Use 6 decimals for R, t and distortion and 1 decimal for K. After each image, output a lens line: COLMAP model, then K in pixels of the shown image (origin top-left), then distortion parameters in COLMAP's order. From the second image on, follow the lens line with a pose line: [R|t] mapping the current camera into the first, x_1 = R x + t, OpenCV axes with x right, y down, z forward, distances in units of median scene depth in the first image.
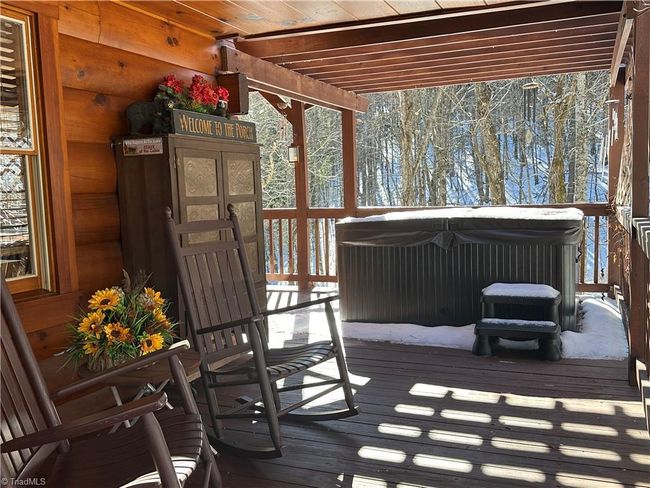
lens RADIAL K [[632.9, 0, 325.0], [0, 632.9, 244.0], [0, 0, 1]] dist [0.210052, -0.372053]
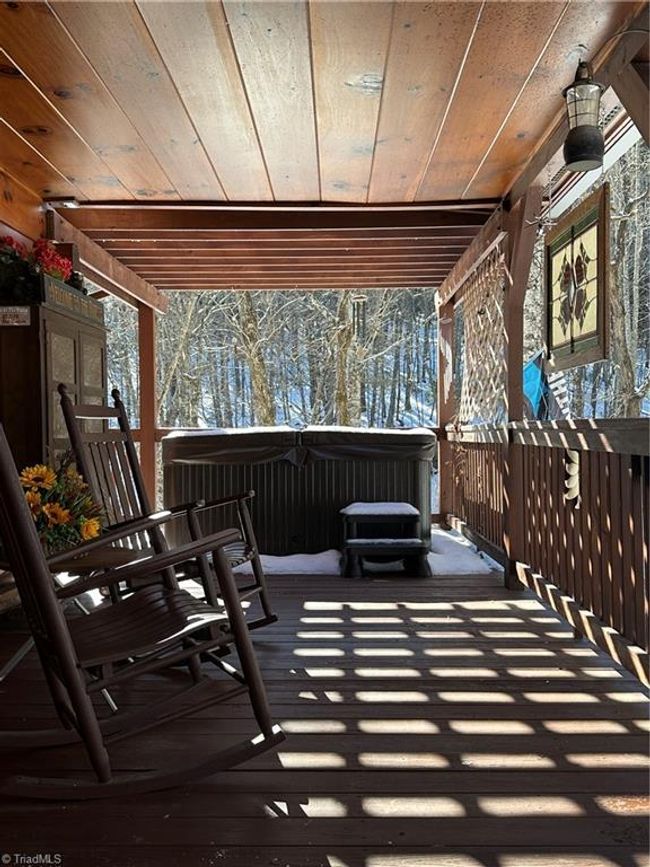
lens RADIAL K [[844.2, 0, 325.0], [0, 844.2, 433.5], [0, 0, 1]] dist [0.210052, -0.372053]
pose [[0.932763, 0.022934, 0.359760, -0.213077], [0.009757, 0.996002, -0.088791, 0.071766], [-0.360358, 0.086331, 0.928810, -0.109016]]
